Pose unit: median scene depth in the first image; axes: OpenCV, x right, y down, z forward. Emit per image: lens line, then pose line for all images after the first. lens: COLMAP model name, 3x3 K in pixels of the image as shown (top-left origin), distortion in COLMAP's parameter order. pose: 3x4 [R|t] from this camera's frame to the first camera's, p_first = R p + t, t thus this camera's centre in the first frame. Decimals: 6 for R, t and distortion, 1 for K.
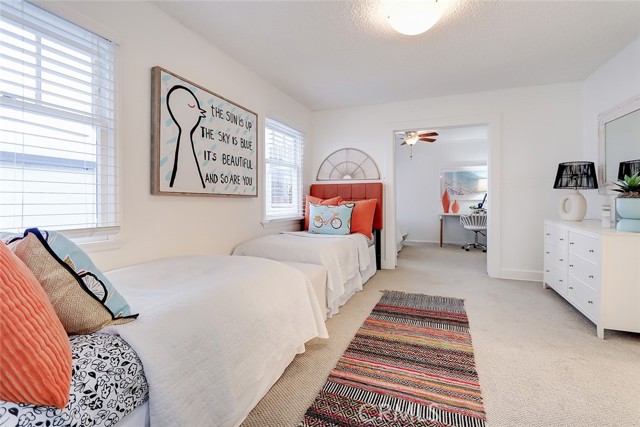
lens RADIAL K [[295.7, 0, 320.4], [0, 295.7, 202.3], [0, 0, 1]] dist [-0.000290, -0.001673]
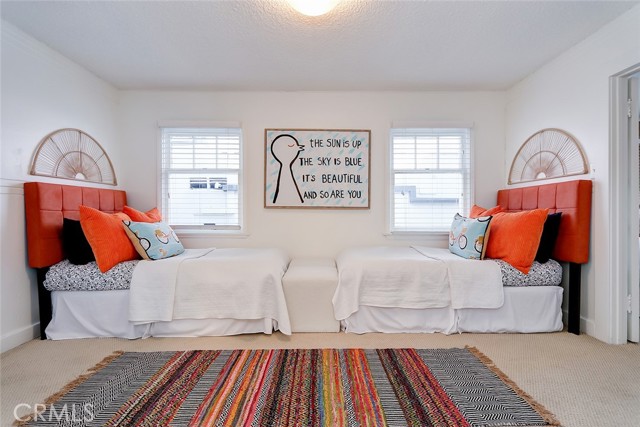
lens RADIAL K [[295.7, 0, 322.3], [0, 295.7, 214.7], [0, 0, 1]] dist [-0.000290, -0.001673]
pose [[0.381950, 0.004012, -0.924174, 0.881318], [-0.006187, 0.999979, 0.001784, 0.003671], [0.924162, 0.005037, 0.381967, 0.556150]]
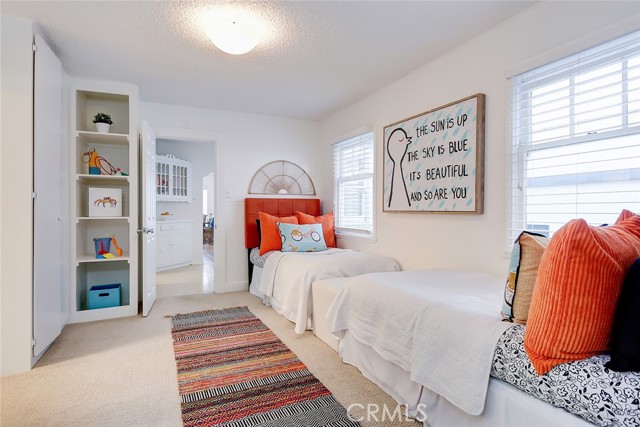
lens RADIAL K [[345.5, 0, 322.7], [0, 345.5, 214.6], [0, 0, 1]] dist [-0.007669, -0.001356]
pose [[-0.665678, -0.000295, -0.746239, 0.796789], [-0.010674, 0.999901, 0.009127, -0.023878], [0.746163, 0.014041, -0.665616, 1.602025]]
